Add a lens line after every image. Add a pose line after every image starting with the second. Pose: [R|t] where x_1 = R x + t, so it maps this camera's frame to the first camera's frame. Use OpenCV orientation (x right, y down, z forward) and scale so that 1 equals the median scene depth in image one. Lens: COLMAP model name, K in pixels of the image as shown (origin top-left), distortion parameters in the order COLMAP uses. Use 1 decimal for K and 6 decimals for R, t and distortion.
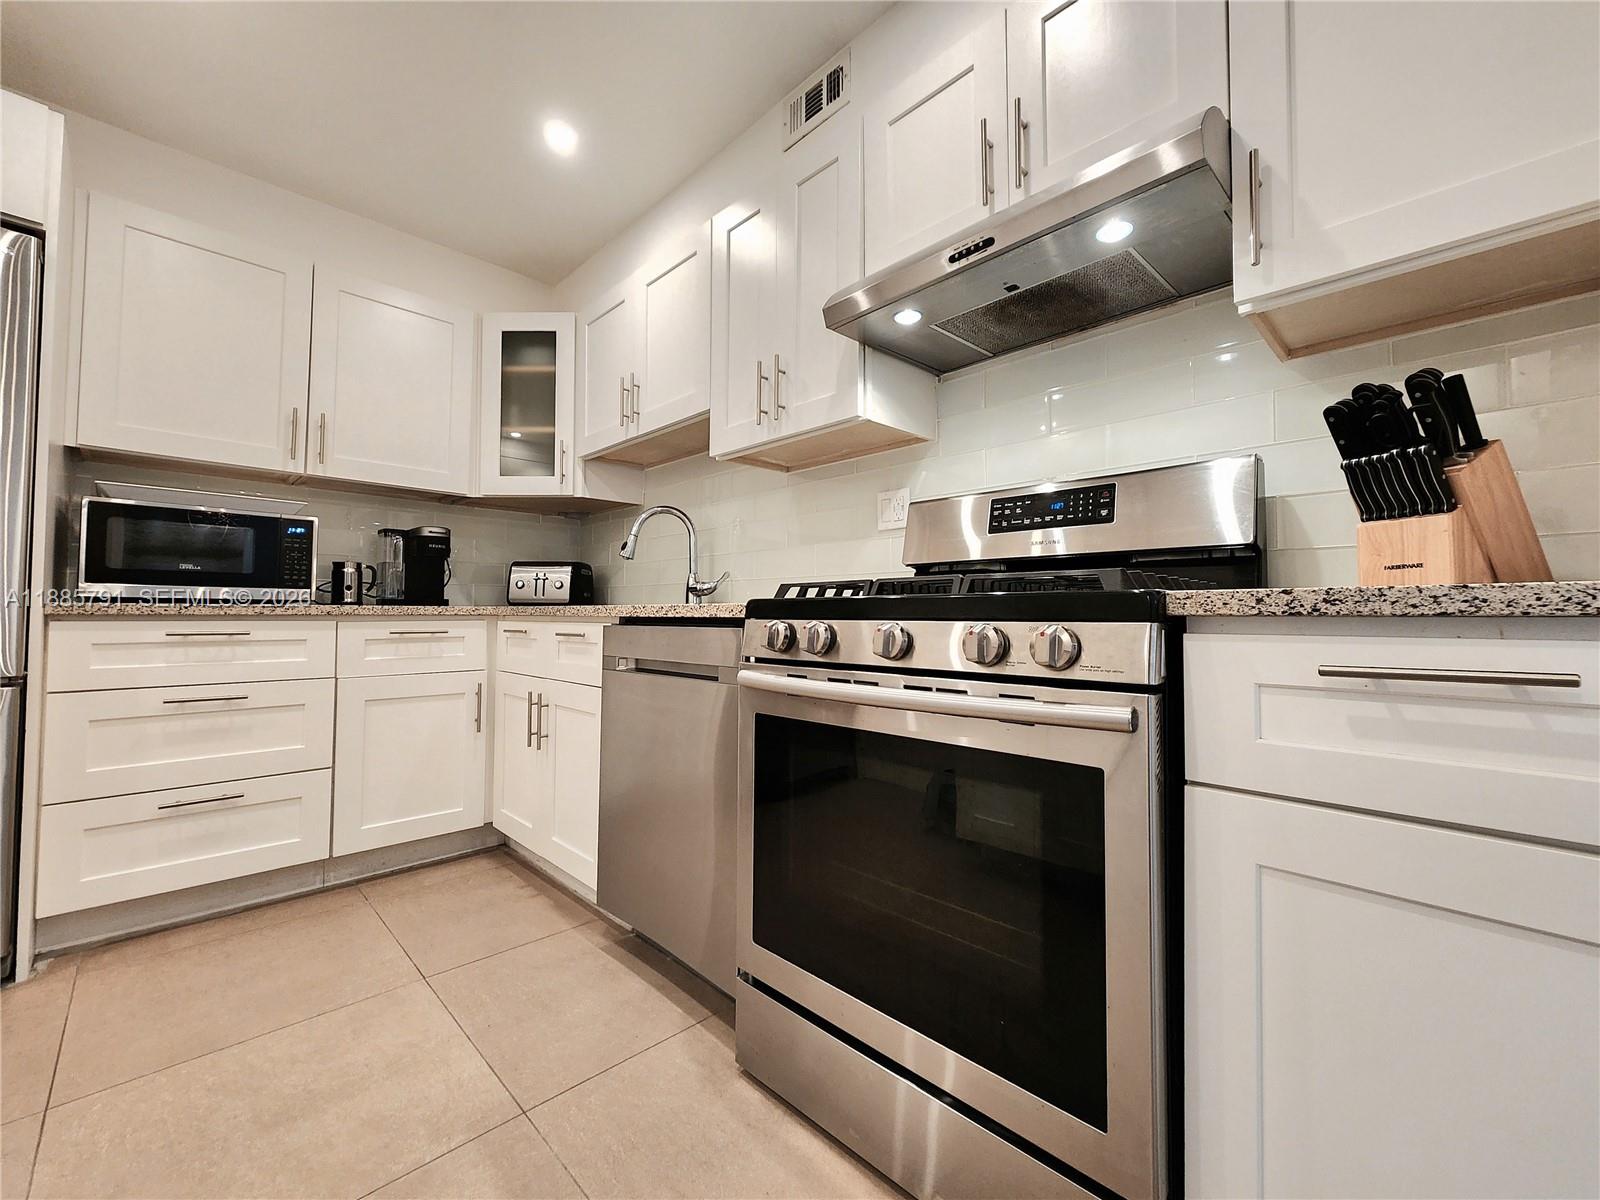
lens RADIAL K [[663.0, 0, 798.6], [0, 663.0, 592.6], [0, 0, 1]] dist [0.001788, 0.000780]
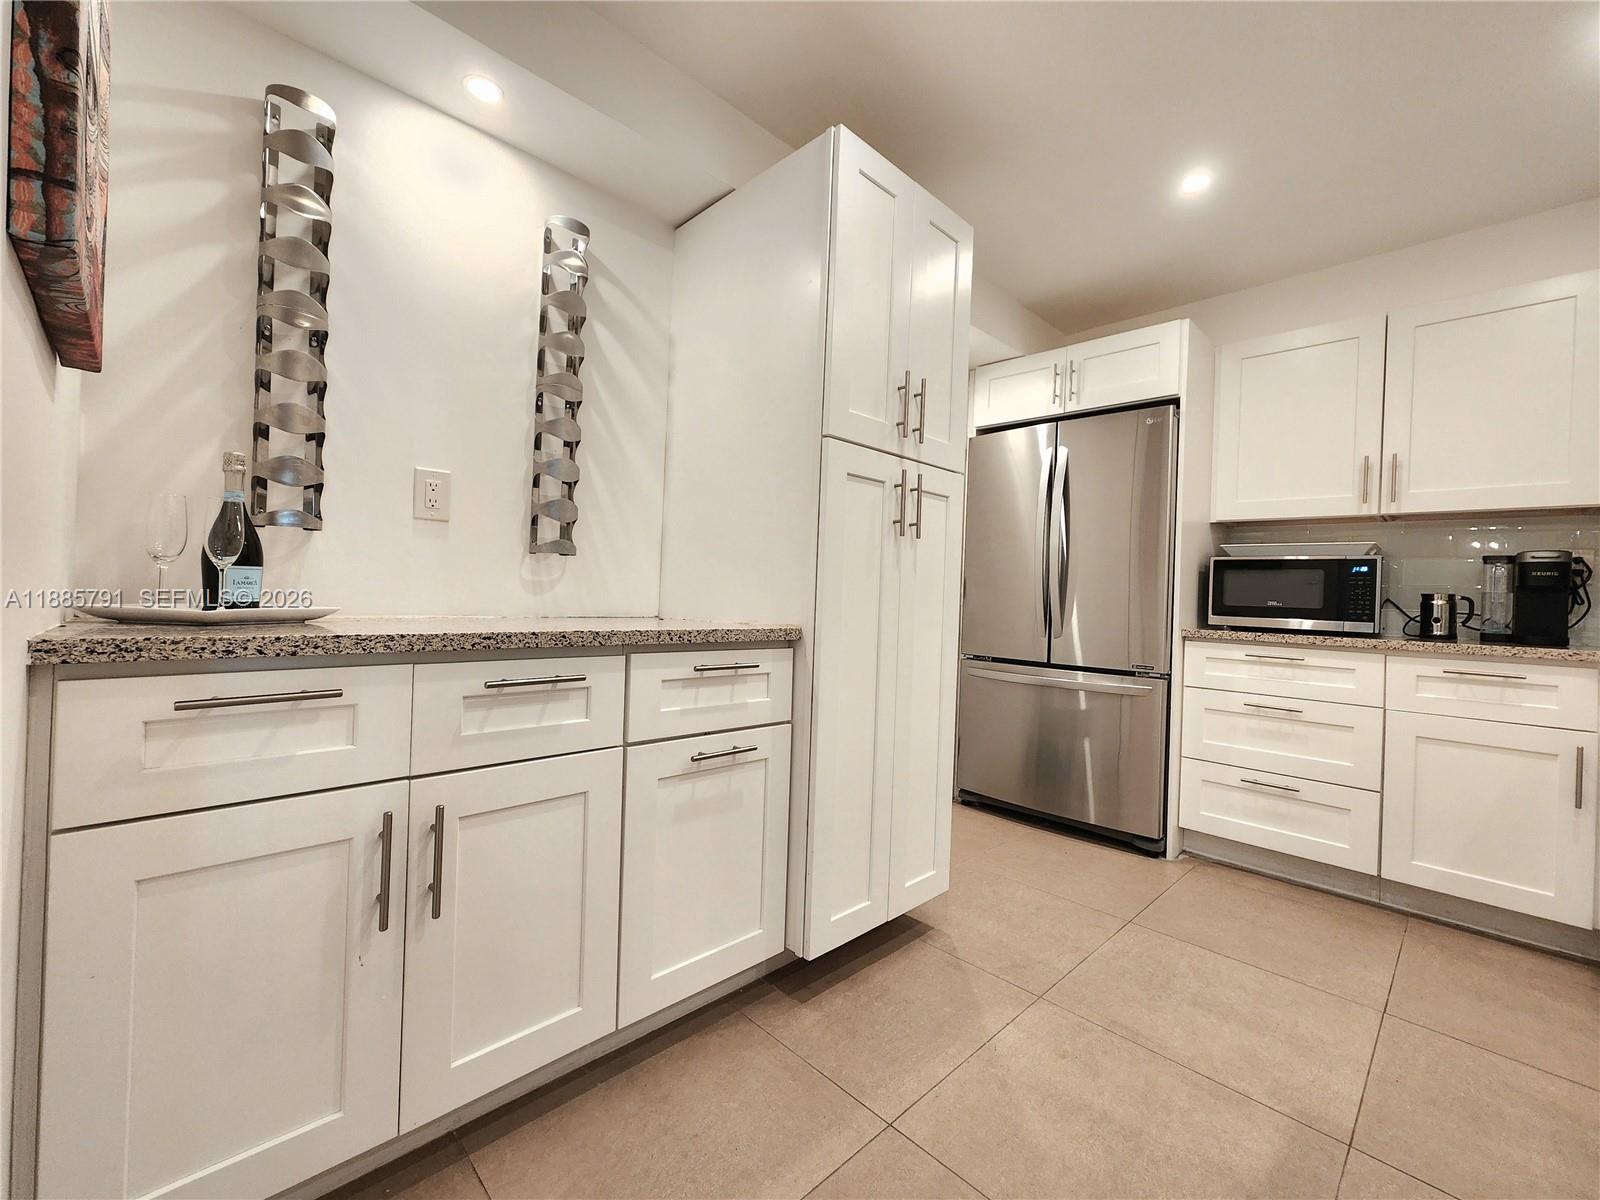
lens RADIAL K [[663.0, 0, 796.7], [0, 663.0, 597.6], [0, 0, 1]] dist [0.001788, 0.000780]
pose [[-0.005038, 0.002707, -0.999984, 0.381650], [-0.000484, 0.999996, 0.002710, -0.053244], [0.999987, 0.000497, -0.005037, 0.075246]]
